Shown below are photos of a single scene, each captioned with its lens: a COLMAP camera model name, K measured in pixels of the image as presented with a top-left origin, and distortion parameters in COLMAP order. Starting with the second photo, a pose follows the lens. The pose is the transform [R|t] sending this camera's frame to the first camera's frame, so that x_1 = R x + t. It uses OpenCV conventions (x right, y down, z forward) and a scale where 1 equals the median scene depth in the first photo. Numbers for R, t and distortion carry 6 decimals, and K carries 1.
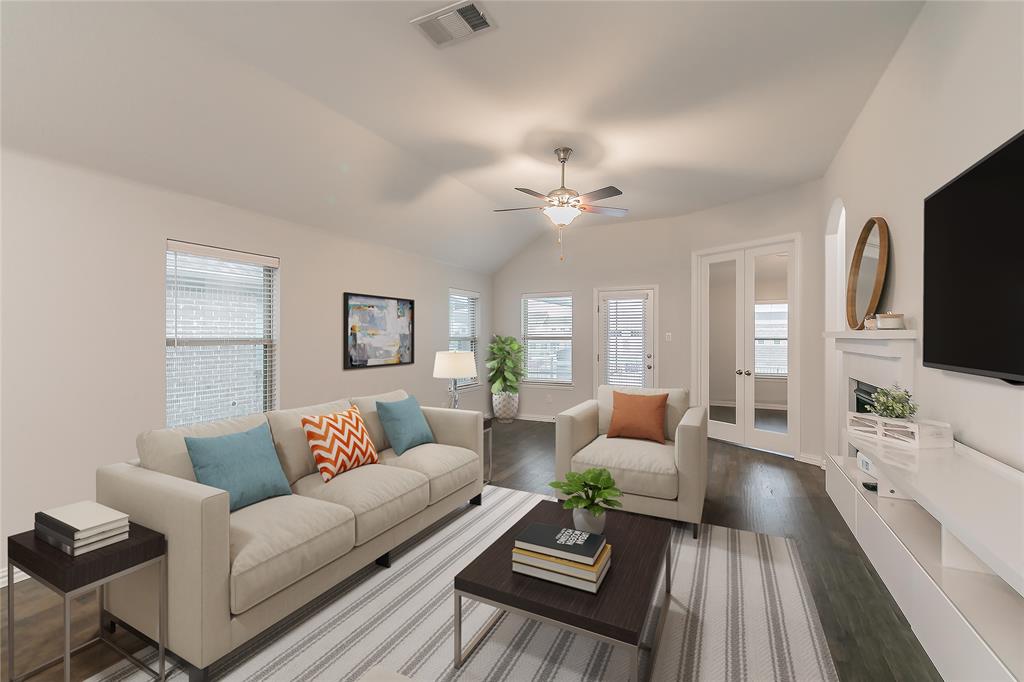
lens RADIAL K [[441.1, 0, 512.0], [0, 441.1, 340.4], [0, 0, 1]] dist [0.003131, -0.000091]
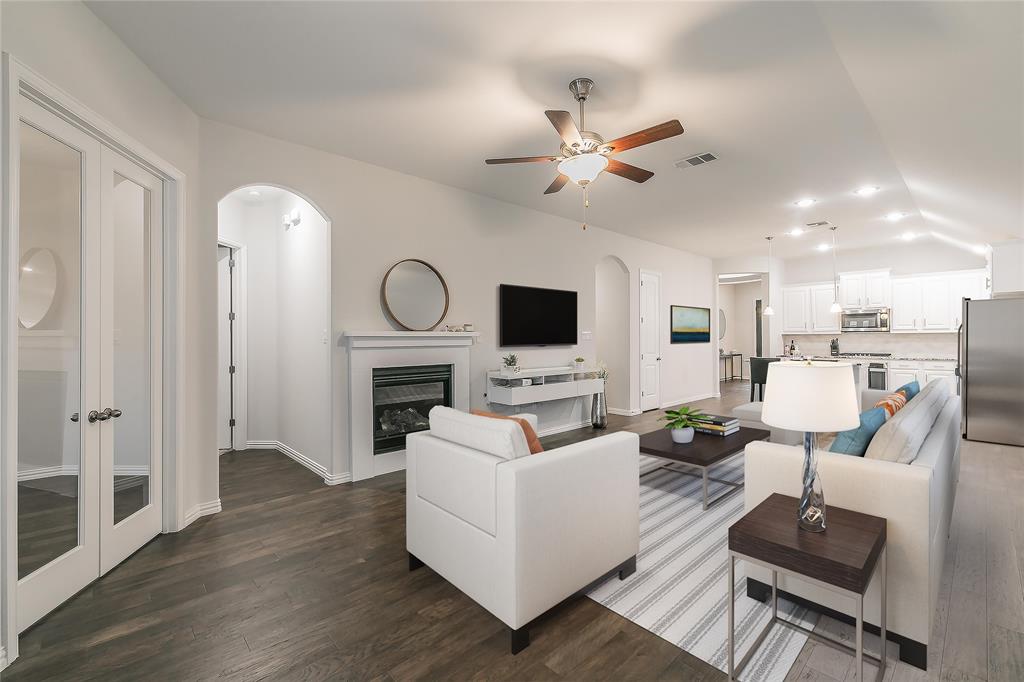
lens RADIAL K [[441.1, 0, 510.6], [0, 441.1, 335.6], [0, 0, 1]] dist [0.003131, -0.000091]
pose [[-0.939065, -0.004515, 0.343711, -0.039873], [-0.002137, 0.999971, 0.007295, -0.017386], [-0.343734, 0.006116, -0.939047, 1.630828]]
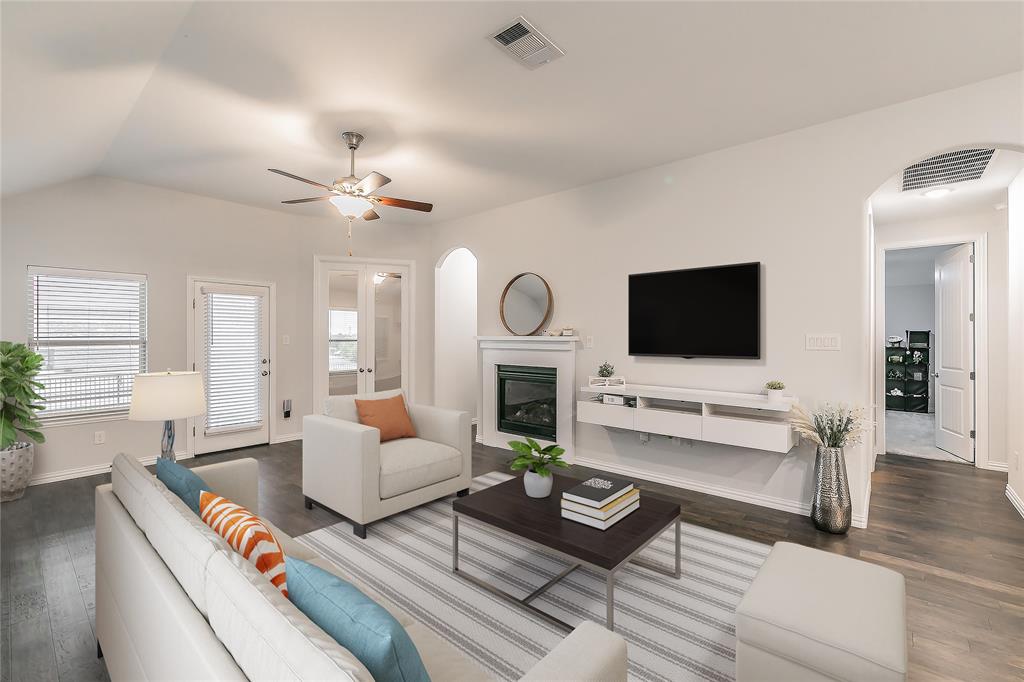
lens RADIAL K [[441.1, 0, 513.2], [0, 441.1, 340.6], [0, 0, 1]] dist [0.003131, -0.000091]
pose [[0.291001, -0.004996, 0.956710, -0.623424], [0.005246, 0.999980, 0.003626, -0.011067], [-0.956708, 0.003963, 0.291021, 0.402669]]
